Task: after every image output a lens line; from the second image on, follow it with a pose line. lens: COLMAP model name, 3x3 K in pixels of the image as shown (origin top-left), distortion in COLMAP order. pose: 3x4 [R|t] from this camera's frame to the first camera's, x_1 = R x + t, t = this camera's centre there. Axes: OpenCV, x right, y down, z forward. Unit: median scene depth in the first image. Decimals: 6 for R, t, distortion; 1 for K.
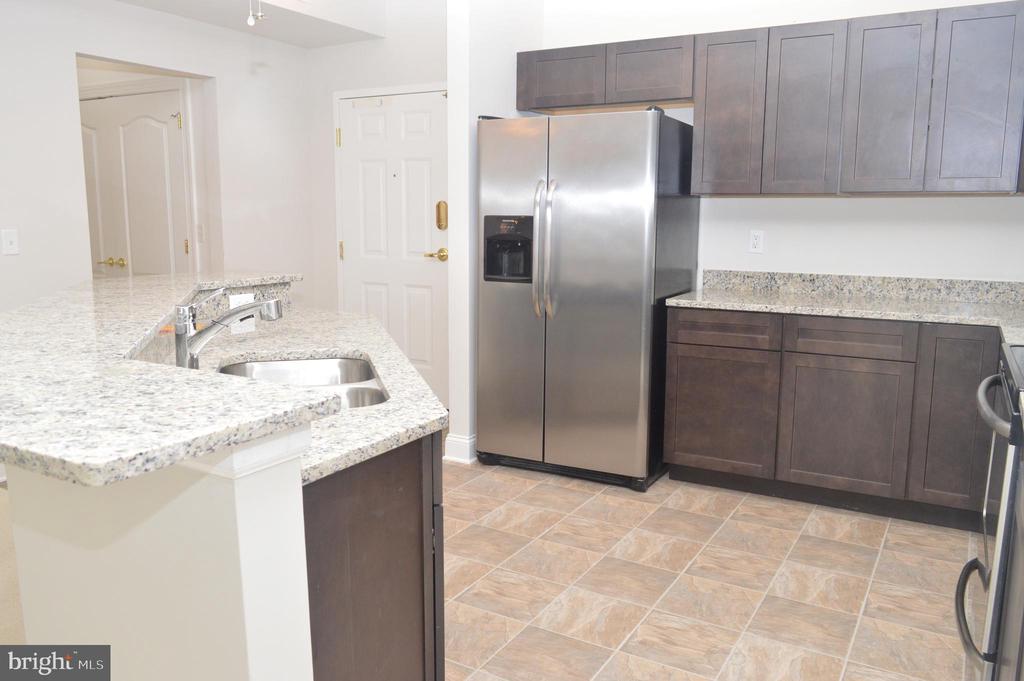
lens RADIAL K [[807.1, 0, 507.7], [0, 807.1, 344.7], [0, 0, 1]] dist [-0.023802, 0.018857]
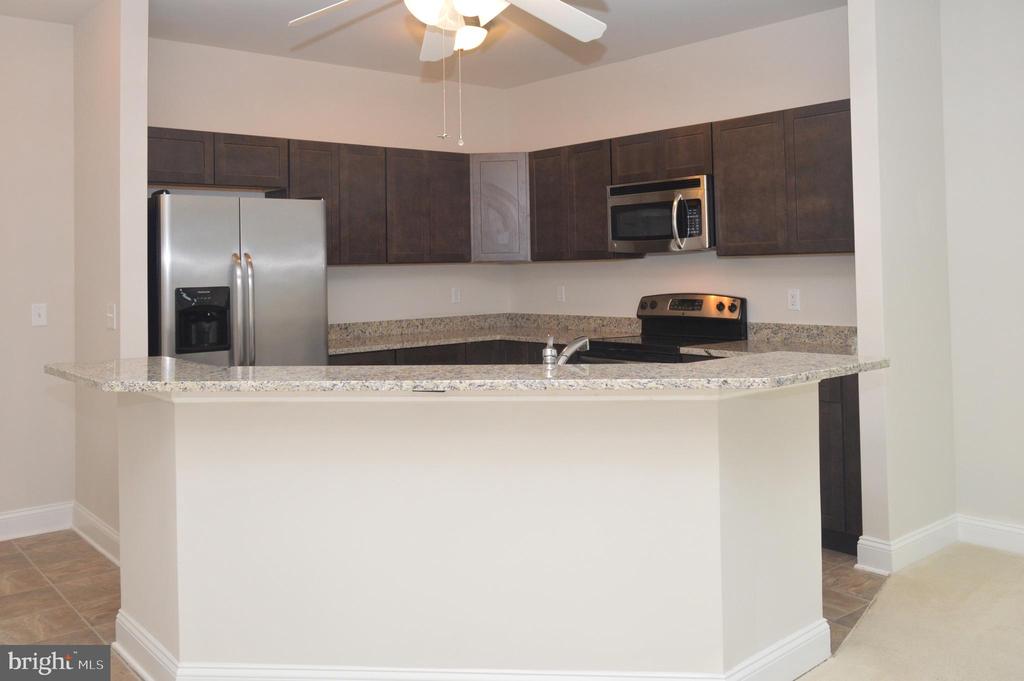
lens RADIAL K [[880.0, 0, 511.6], [0, 880.0, 251.7], [0, 0, 1]] dist [0.004781, 0.000607]
pose [[0.331254, 0.008575, 0.943502, -1.044550], [0.177411, 0.981557, -0.071208, -0.061679], [-0.926712, 0.190976, 0.323624, 0.309344]]
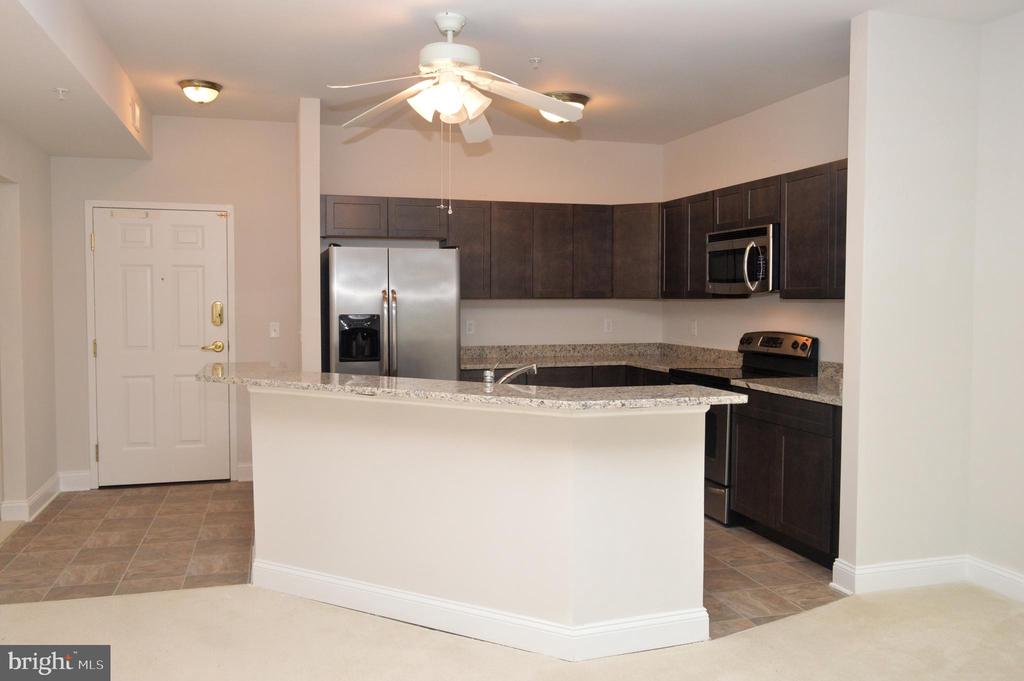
lens RADIAL K [[807.1, 0, 511.3], [0, 807.1, 341.6], [0, 0, 1]] dist [-0.023802, 0.018857]
pose [[0.685795, -0.041374, 0.726618, -0.950194], [0.122837, 0.990640, -0.059528, 0.004364], [-0.717354, 0.130080, 0.684458, -0.160051]]
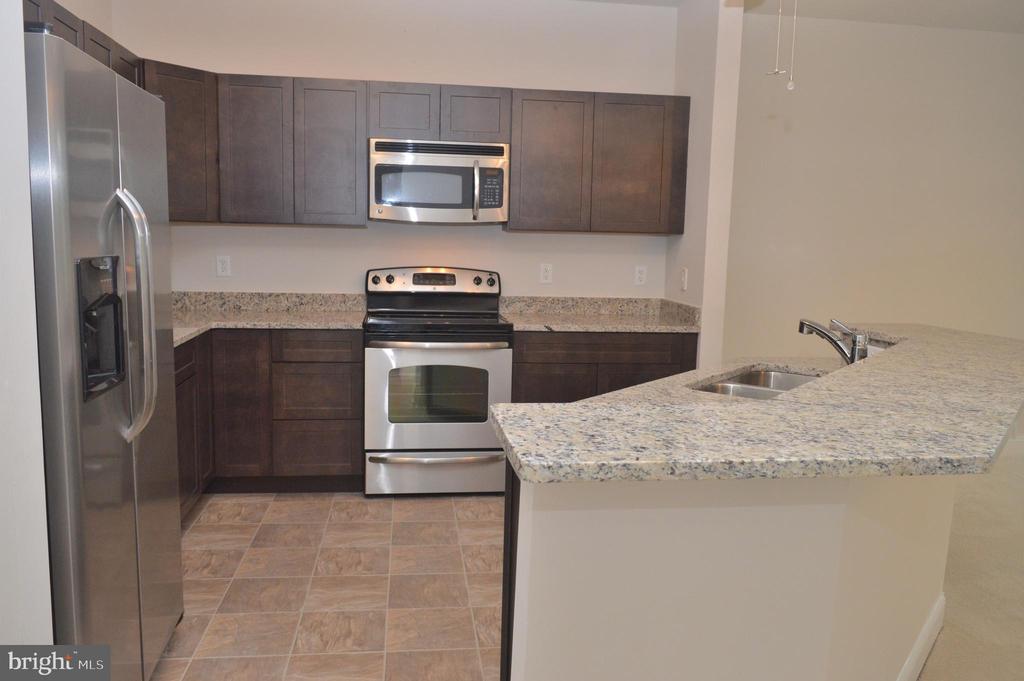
lens RADIAL K [[807.1, 0, 507.2], [0, 807.1, 337.7], [0, 0, 1]] dist [-0.023802, 0.018857]
pose [[-0.610063, -0.115267, 0.783924, -0.607084], [0.107308, 0.968228, 0.225875, -0.221550], [-0.785053, 0.221919, -0.578311, 1.249896]]
